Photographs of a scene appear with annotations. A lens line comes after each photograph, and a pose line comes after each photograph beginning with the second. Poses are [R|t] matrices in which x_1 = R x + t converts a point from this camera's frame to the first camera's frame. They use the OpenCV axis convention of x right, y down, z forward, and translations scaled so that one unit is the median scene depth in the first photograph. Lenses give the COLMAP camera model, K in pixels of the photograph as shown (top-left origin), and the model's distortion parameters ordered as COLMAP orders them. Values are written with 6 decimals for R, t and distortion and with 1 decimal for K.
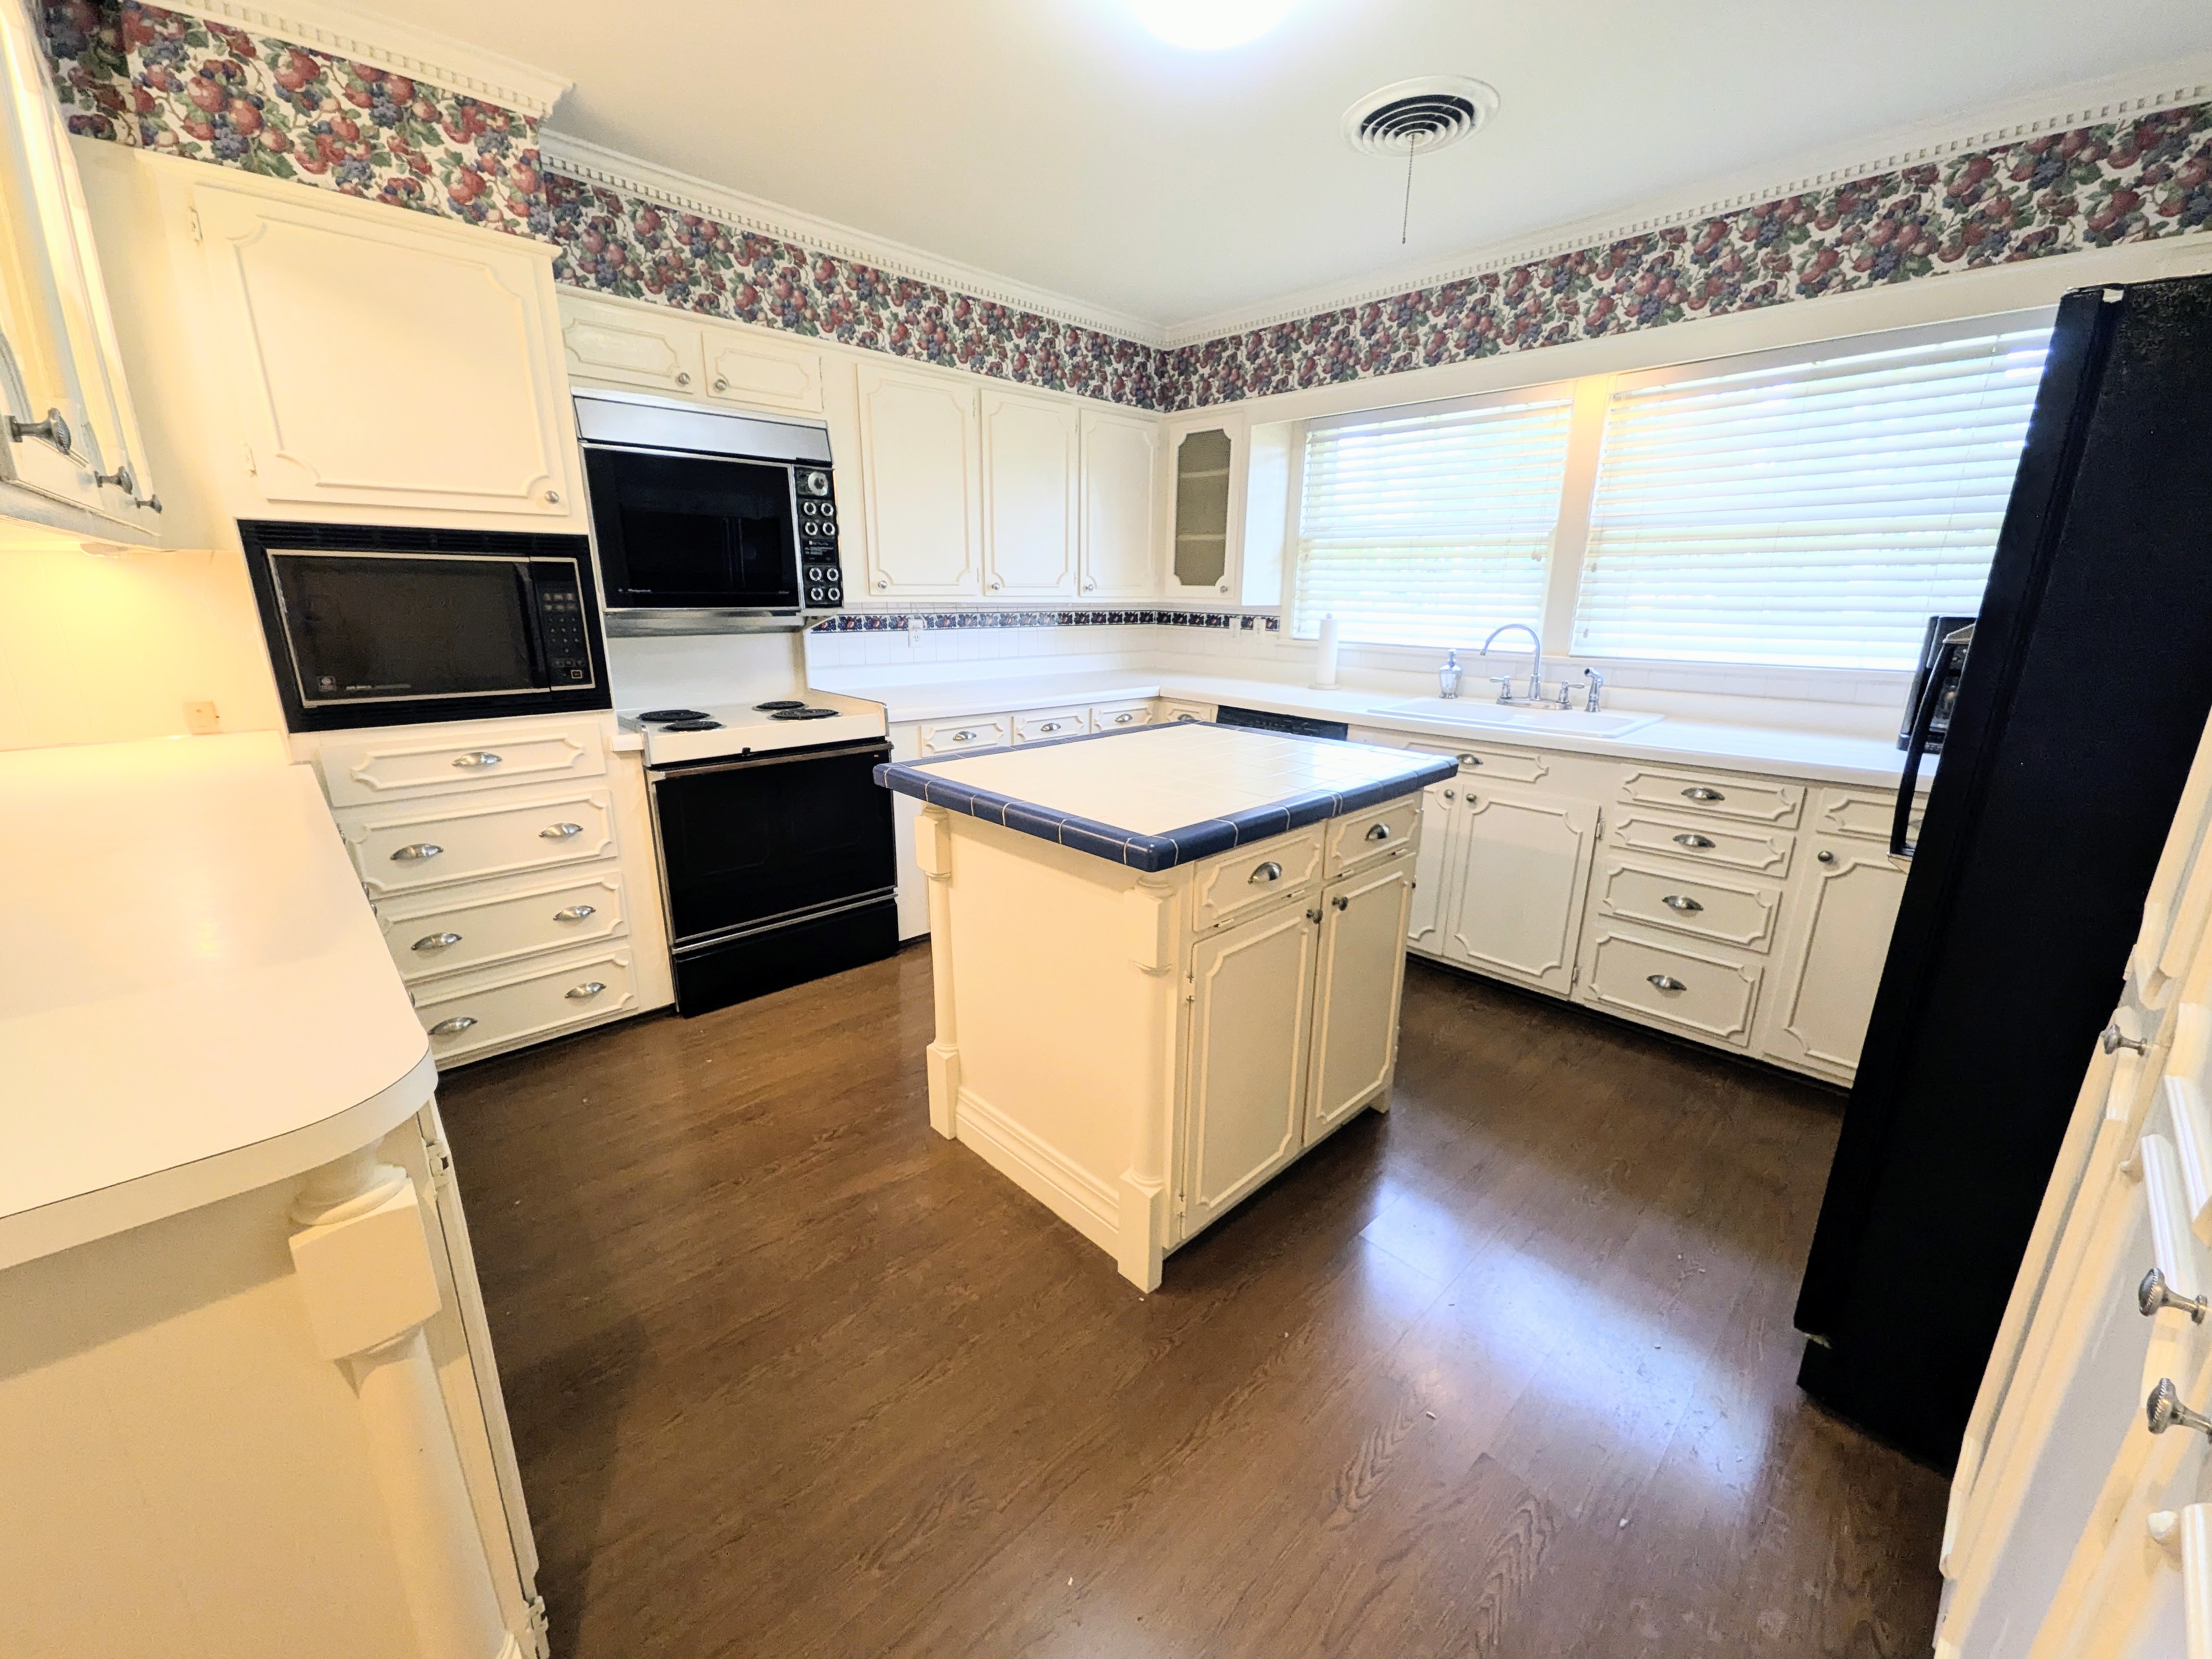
lens RADIAL K [[871.7, 0, 1109.1], [0, 871.7, 831.9], [0, 0, 1]] dist [0.003797, -0.000614]
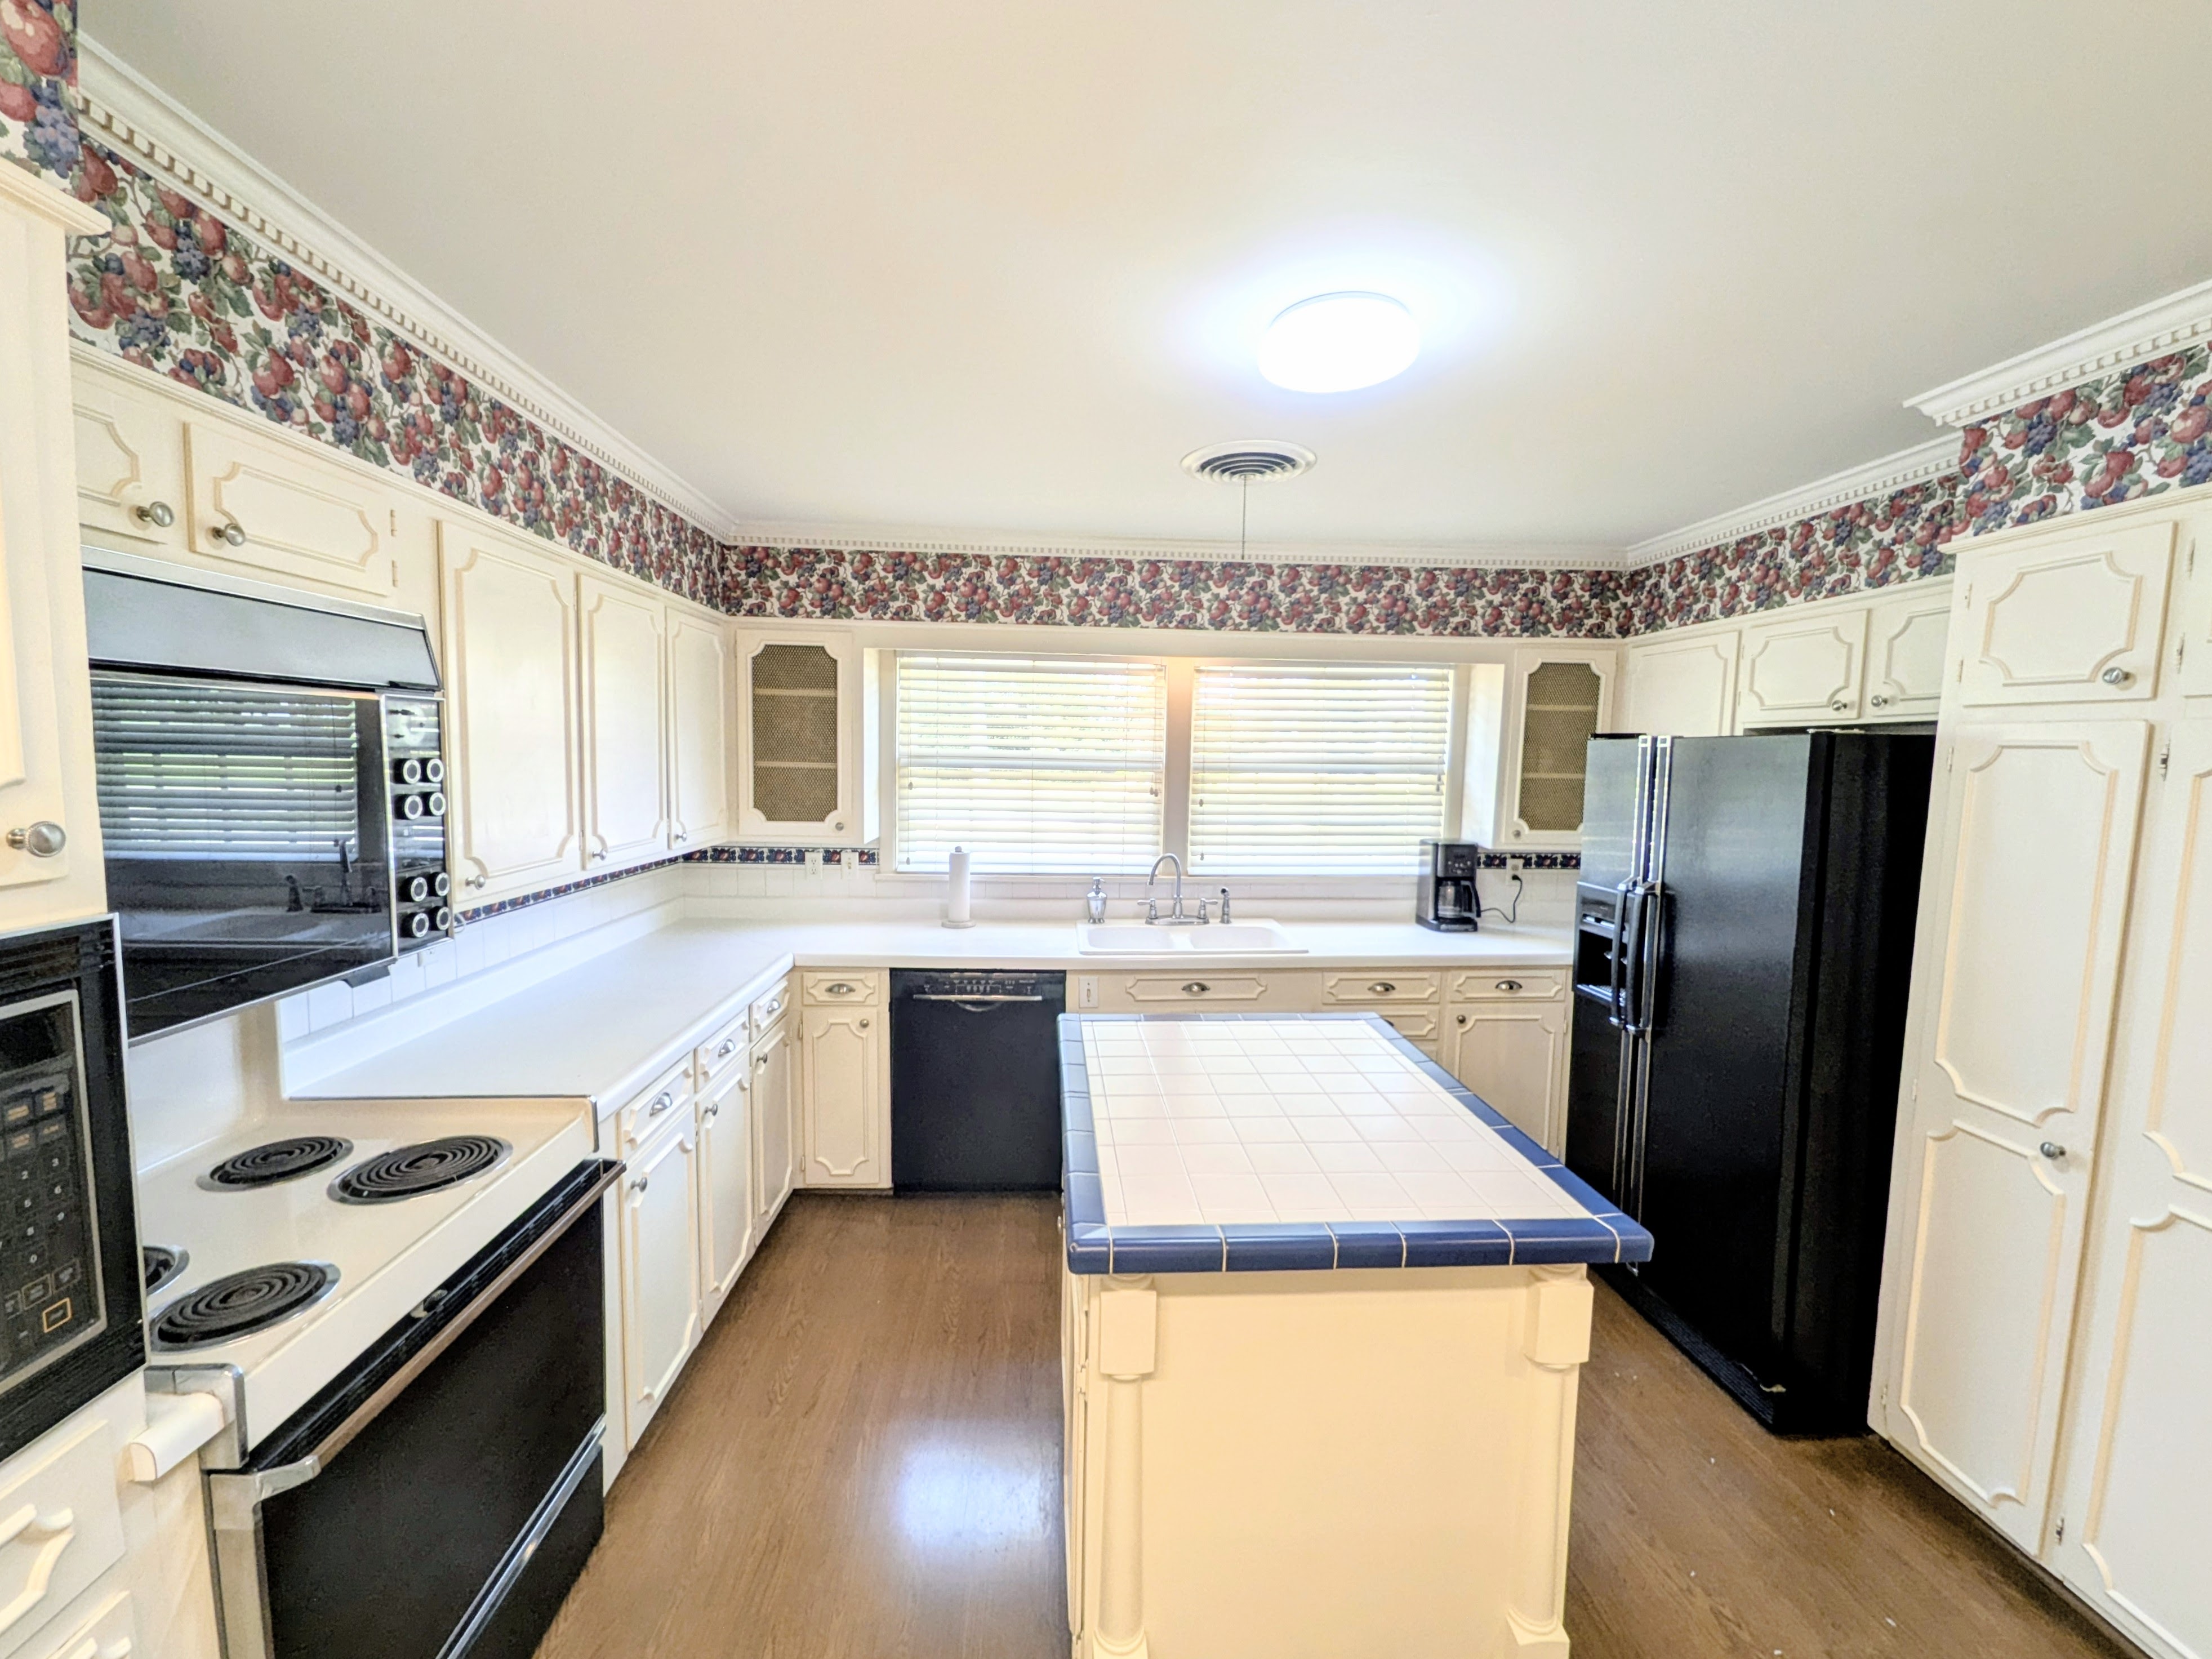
lens RADIAL K [[895.7, 0, 1107.0], [0, 895.7, 822.5], [0, 0, 1]] dist [0.009712, -0.000234]
pose [[0.642658, -0.061185, 0.763706, -0.432562], [0.198052, 0.976192, -0.088452, -0.184252], [-0.740112, 0.208098, 0.639476, 0.305920]]
